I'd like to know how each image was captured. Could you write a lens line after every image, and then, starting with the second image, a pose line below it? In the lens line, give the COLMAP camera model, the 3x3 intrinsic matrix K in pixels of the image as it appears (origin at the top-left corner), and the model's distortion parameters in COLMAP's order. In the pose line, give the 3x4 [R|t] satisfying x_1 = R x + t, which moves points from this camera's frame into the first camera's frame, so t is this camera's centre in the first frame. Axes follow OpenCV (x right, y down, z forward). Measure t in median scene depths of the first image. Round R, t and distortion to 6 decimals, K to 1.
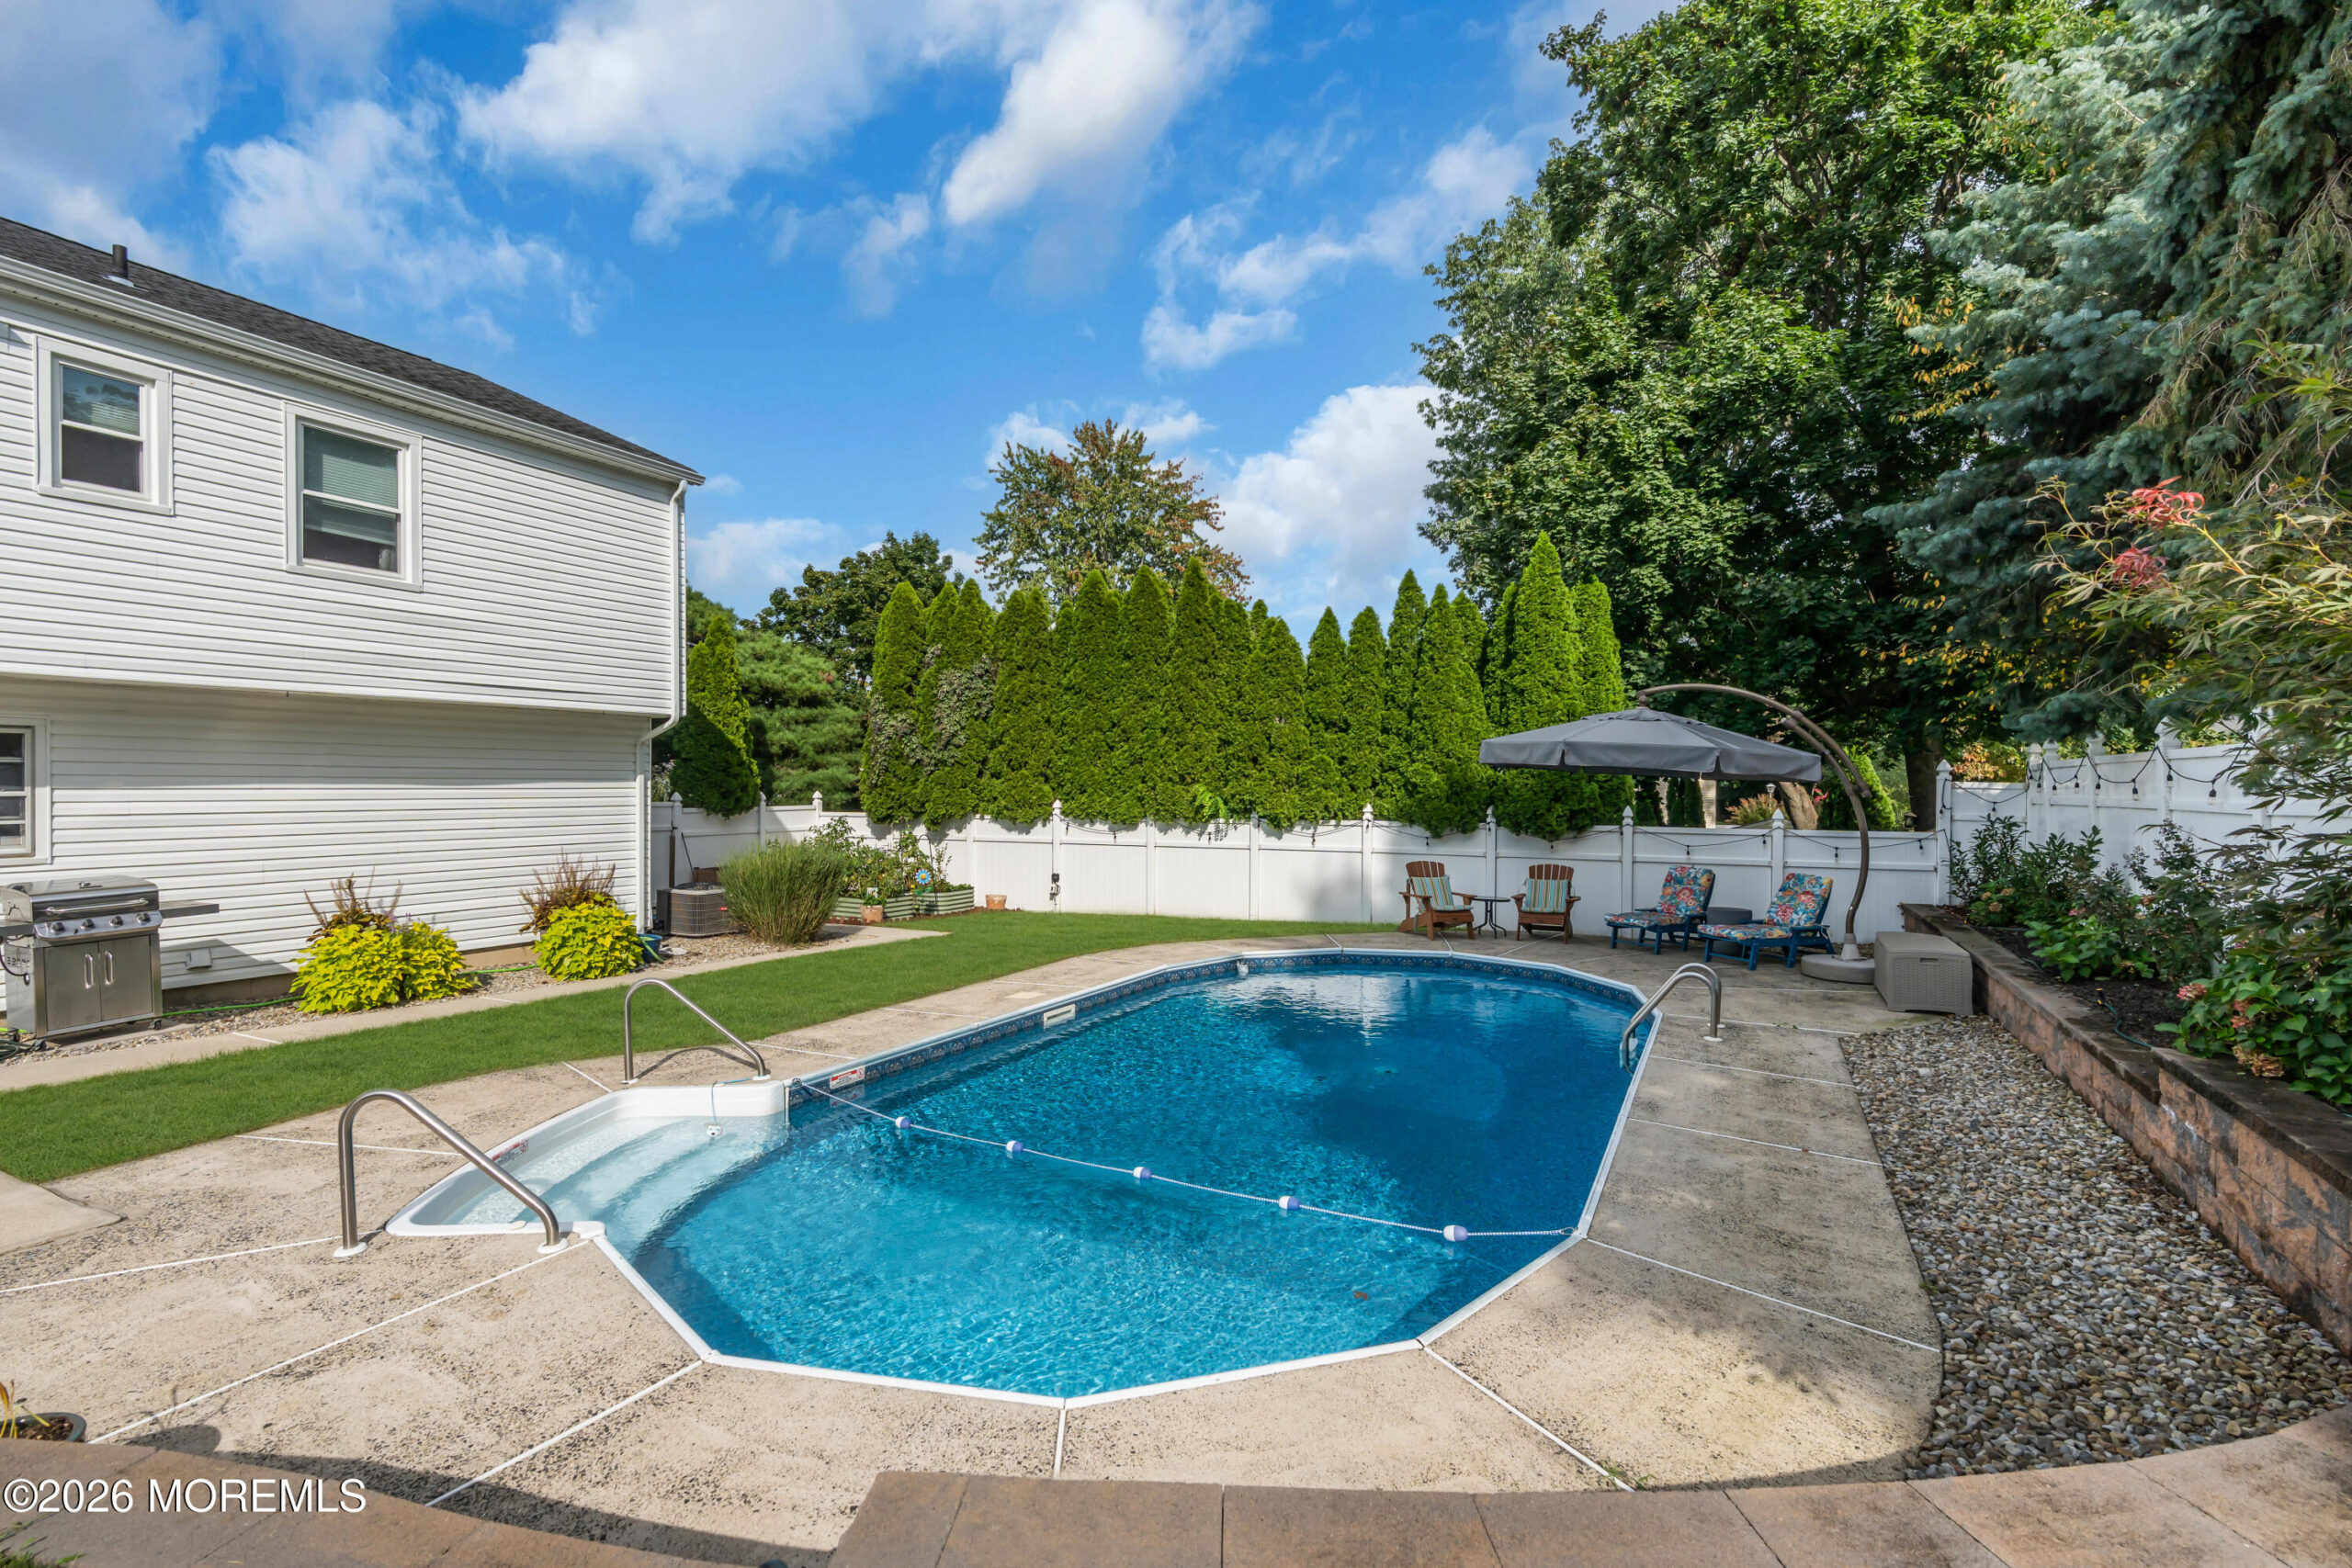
lens RADIAL K [[1058.8, 0, 1180.1], [0, 1058.8, 783.7], [0, 0, 1]] dist [-0.007582, 0.004151]
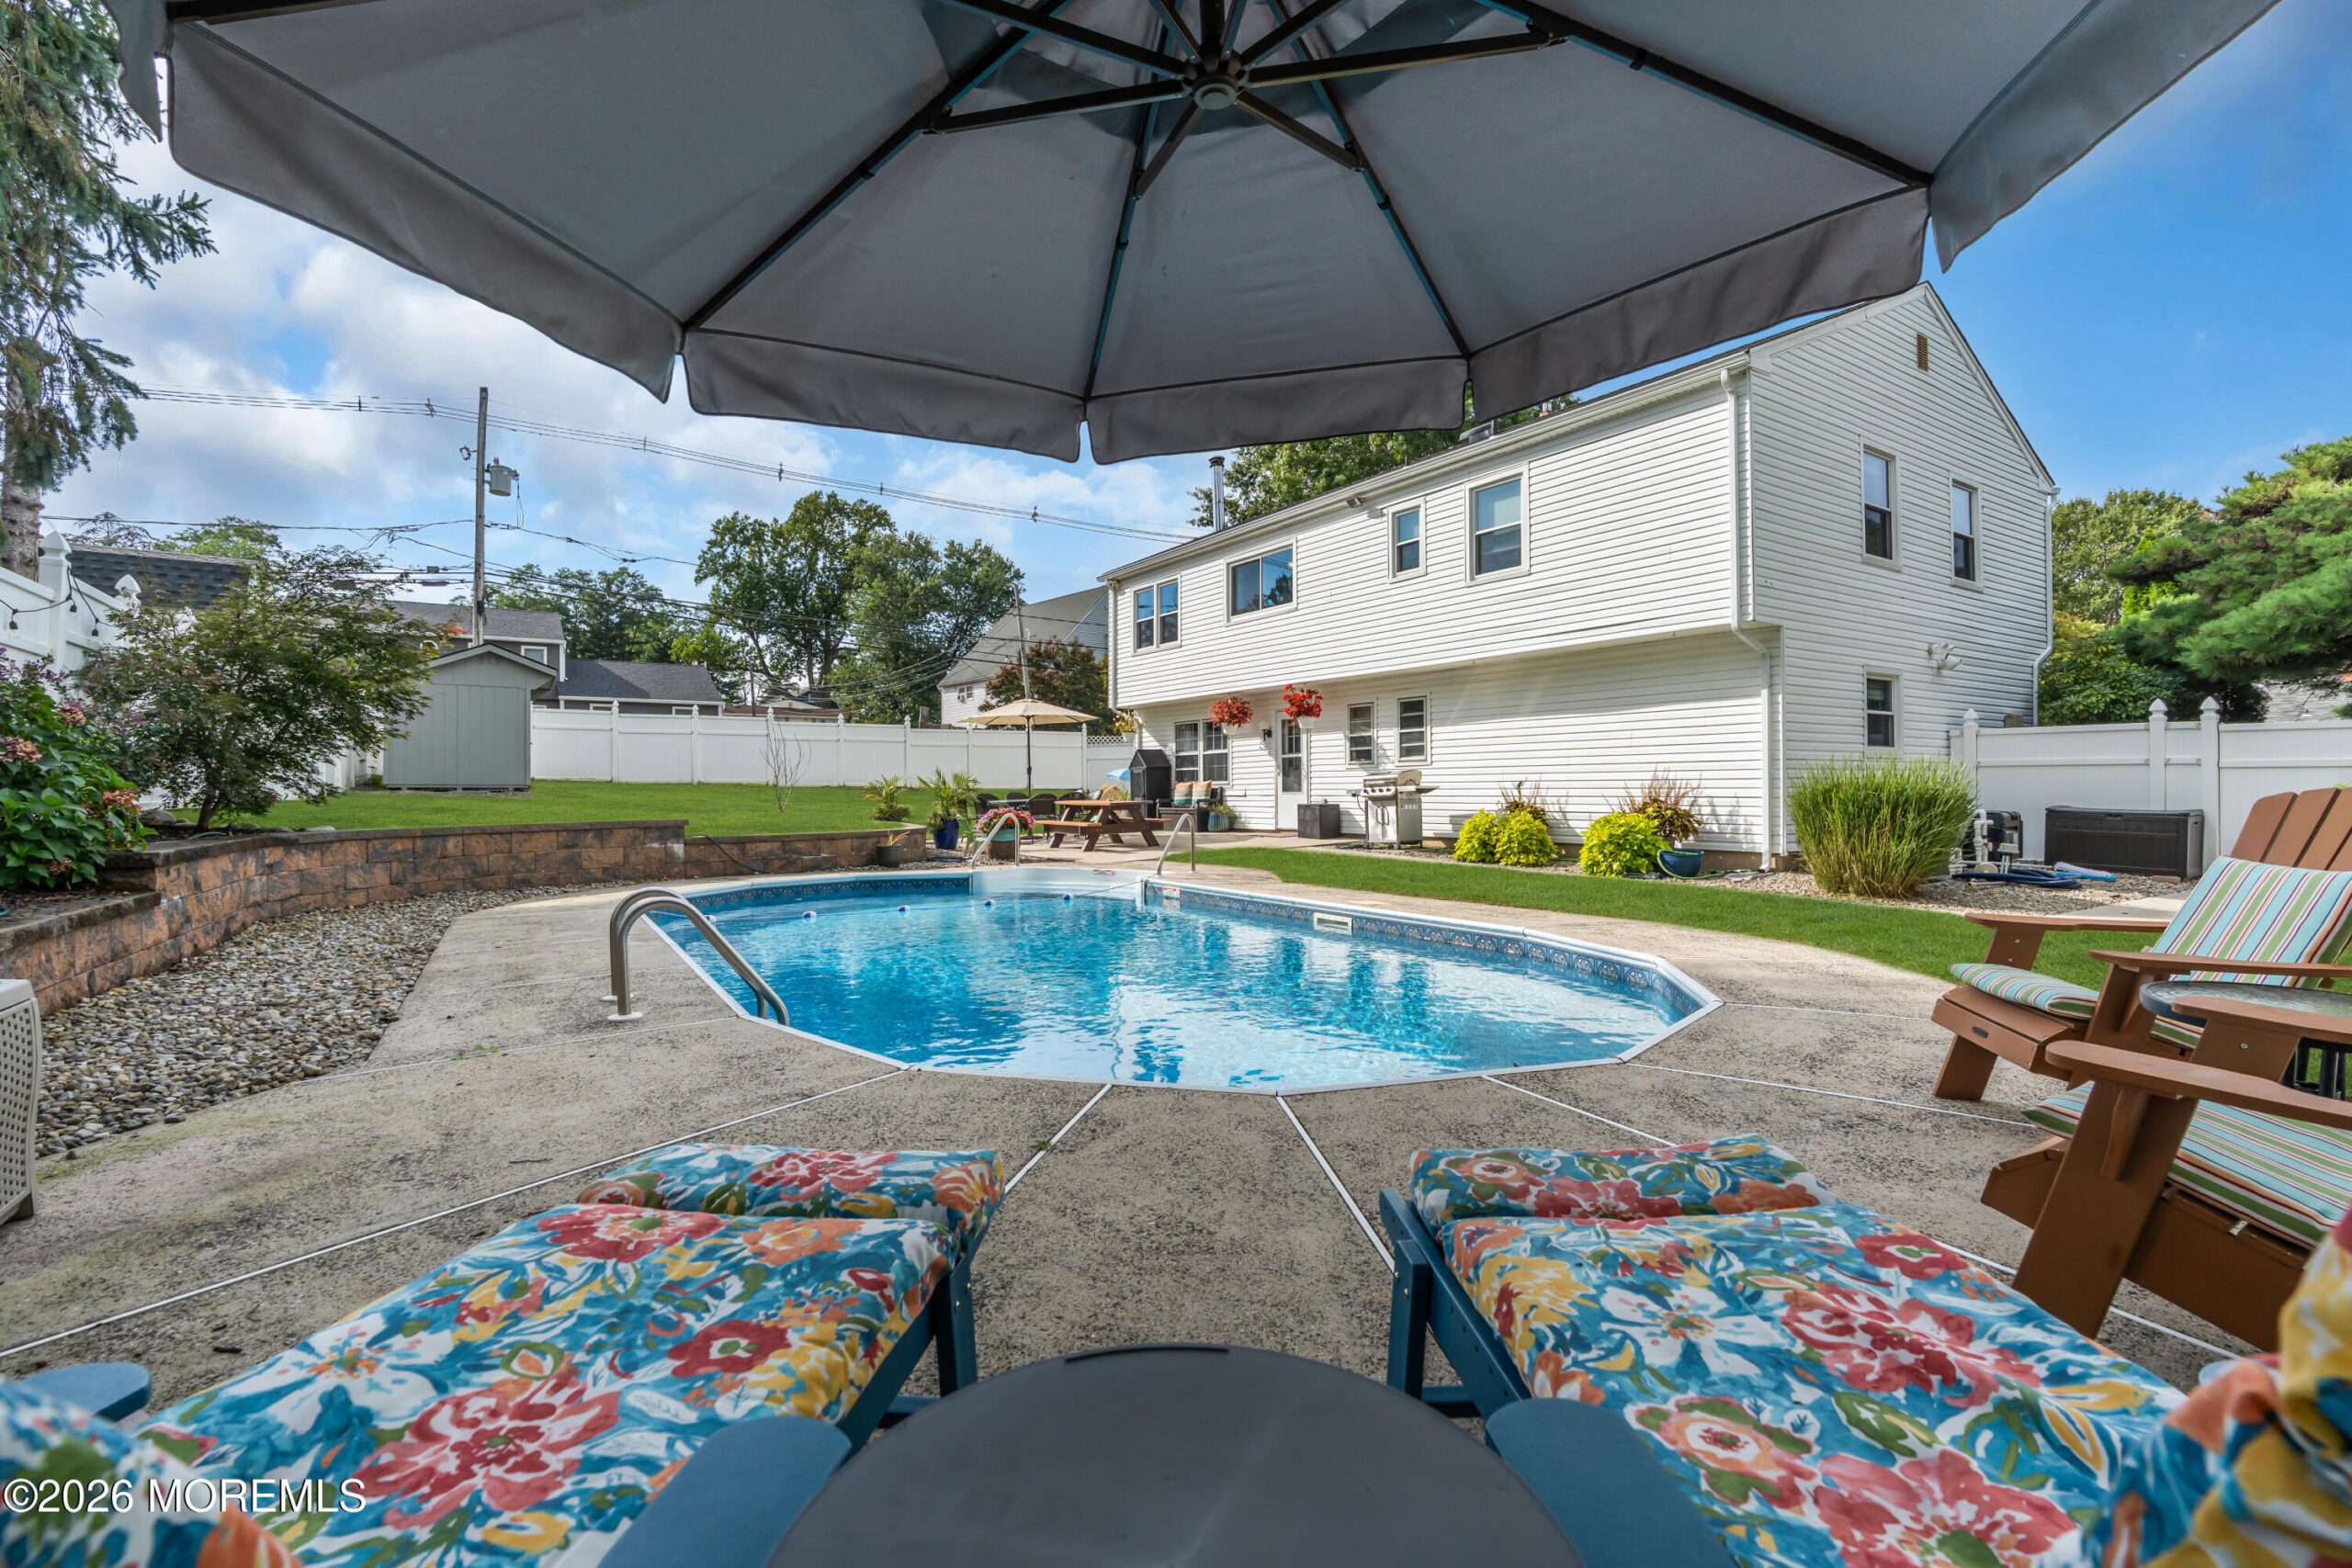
lens RADIAL K [[1058.8, 0, 1167.9], [0, 1058.8, 777.4], [0, 0, 1]] dist [-0.007582, 0.004151]
pose [[-0.498742, -0.009521, -0.866698, 0.492809], [0.003702, 0.999907, -0.013115, 0.069153], [0.866743, -0.009749, -0.498660, 0.879118]]
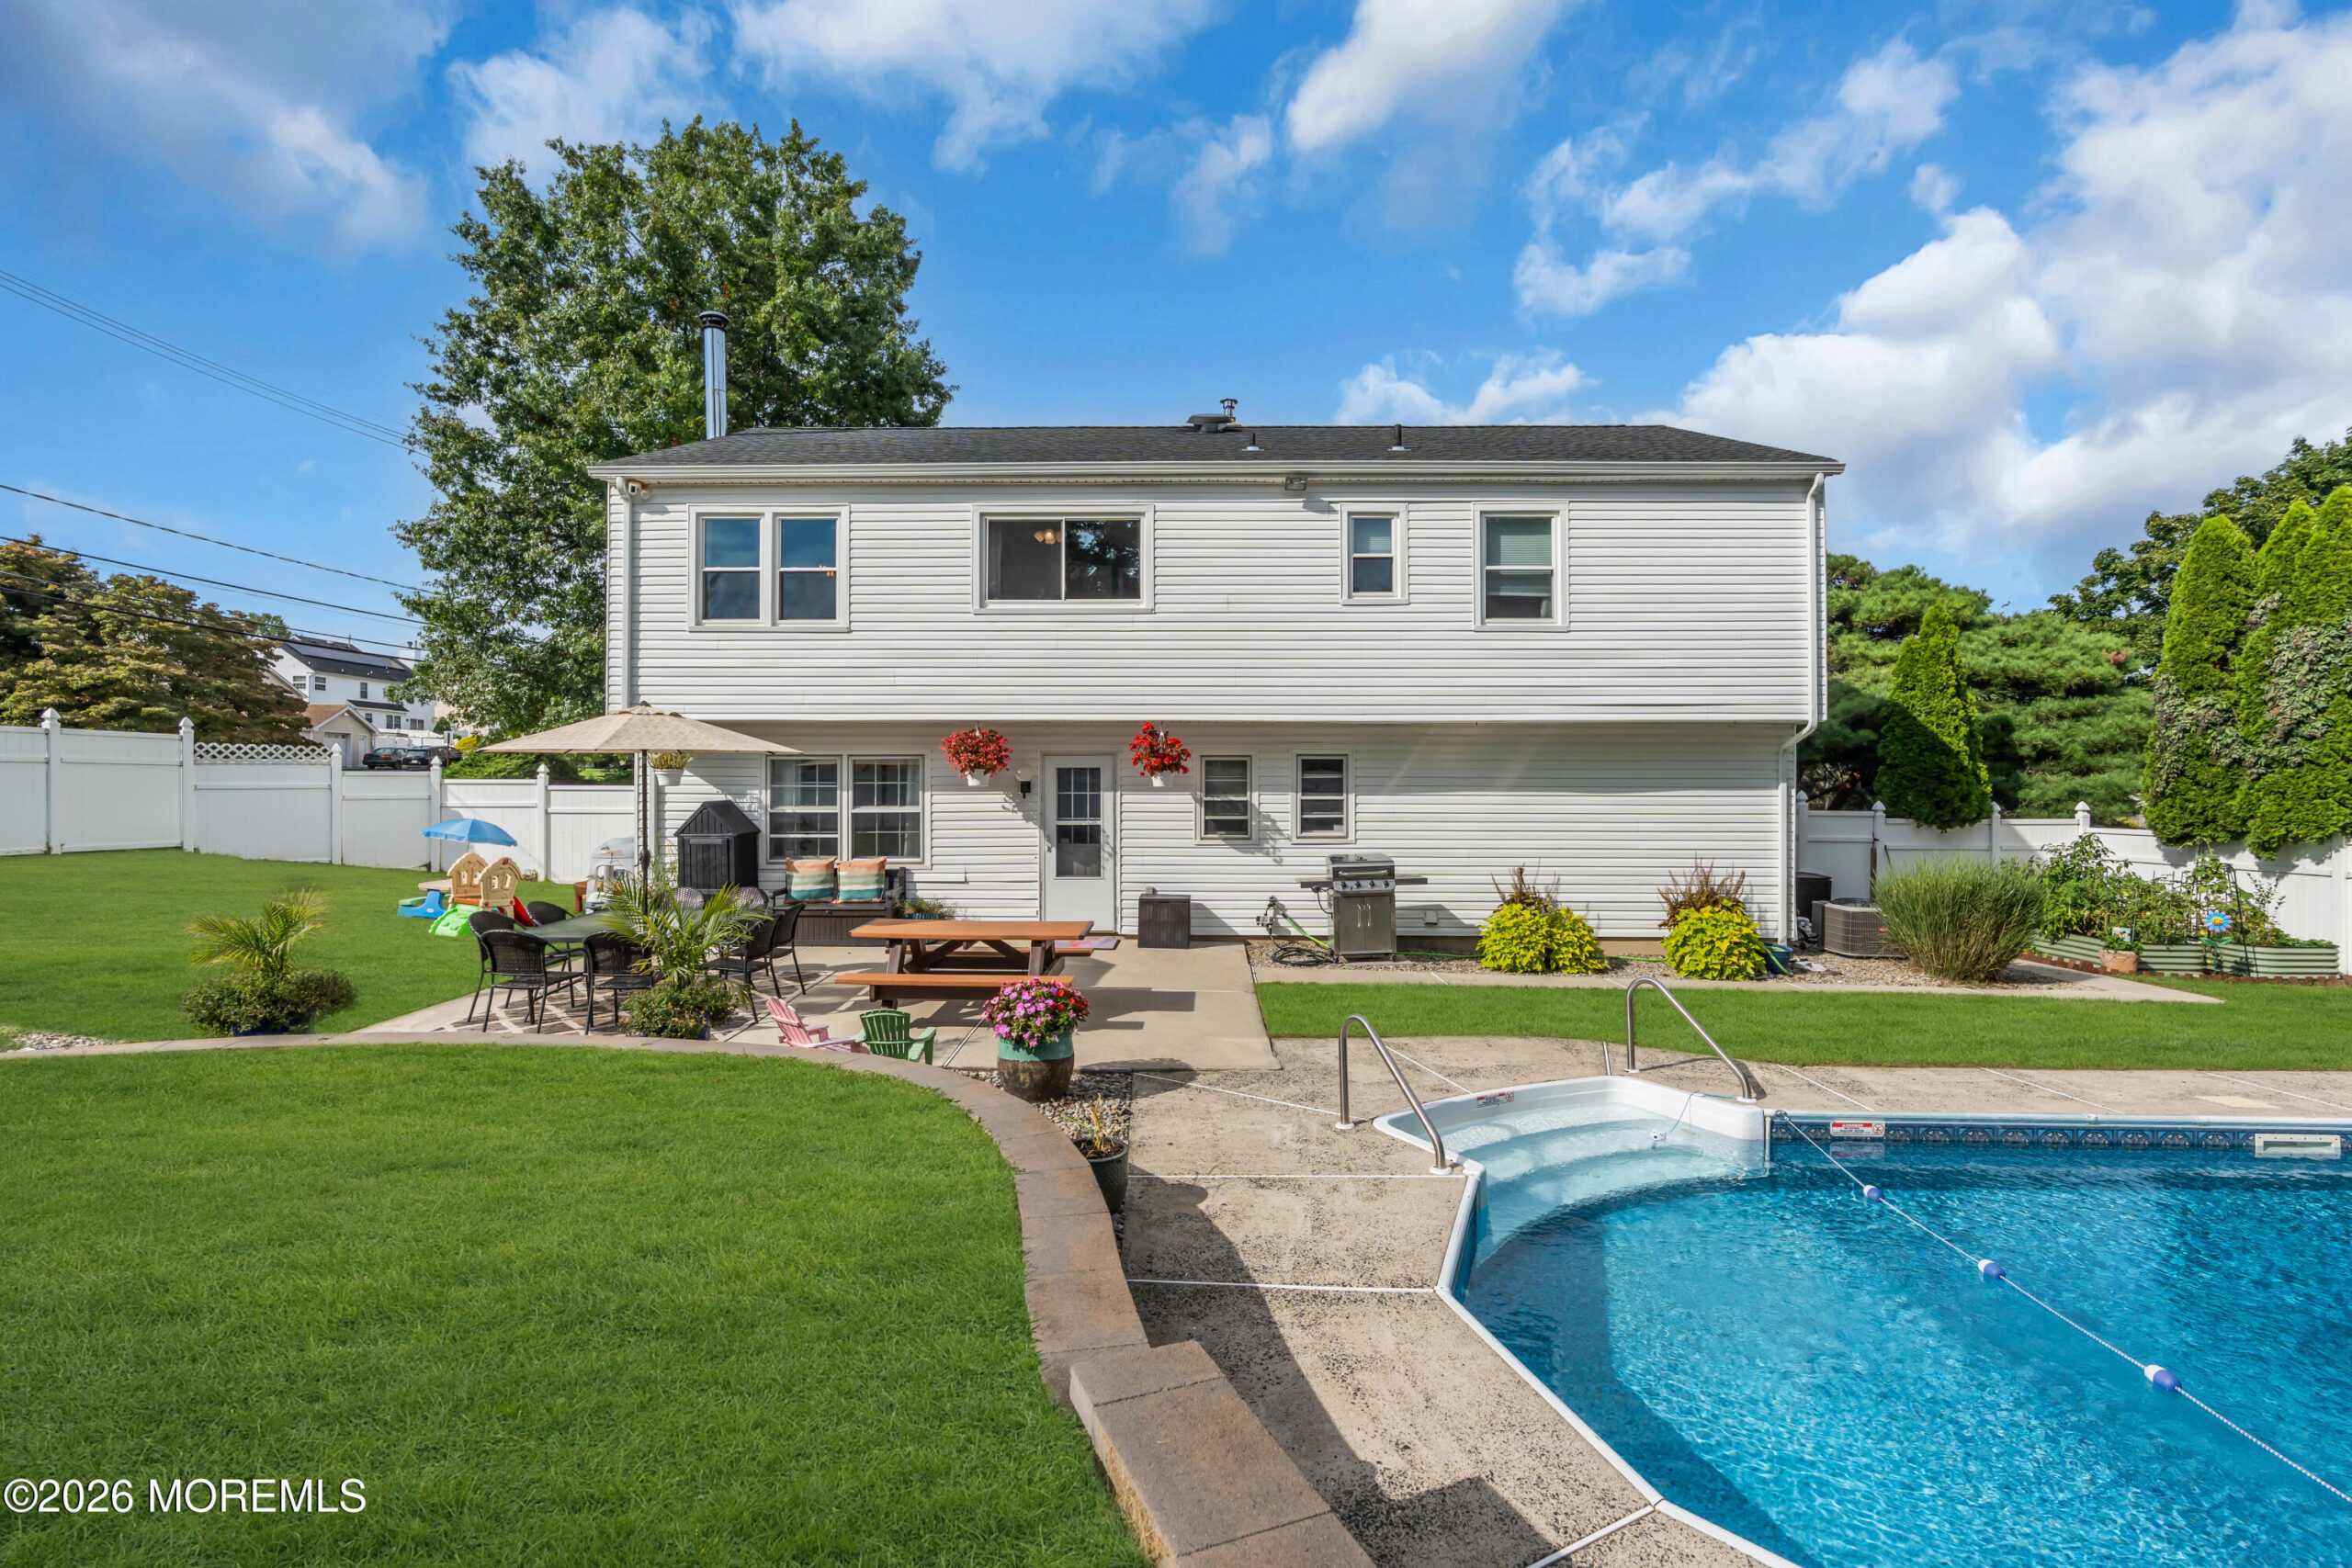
lens RADIAL K [[1058.8, 0, 1184.1], [0, 1058.8, 784.6], [0, 0, 1]] dist [-0.007582, 0.004151]
pose [[0.433905, -0.005224, -0.900943, 0.117084], [-0.001134, 0.999979, -0.006344, 0.000061], [0.900958, 0.003775, 0.433890, 0.061353]]
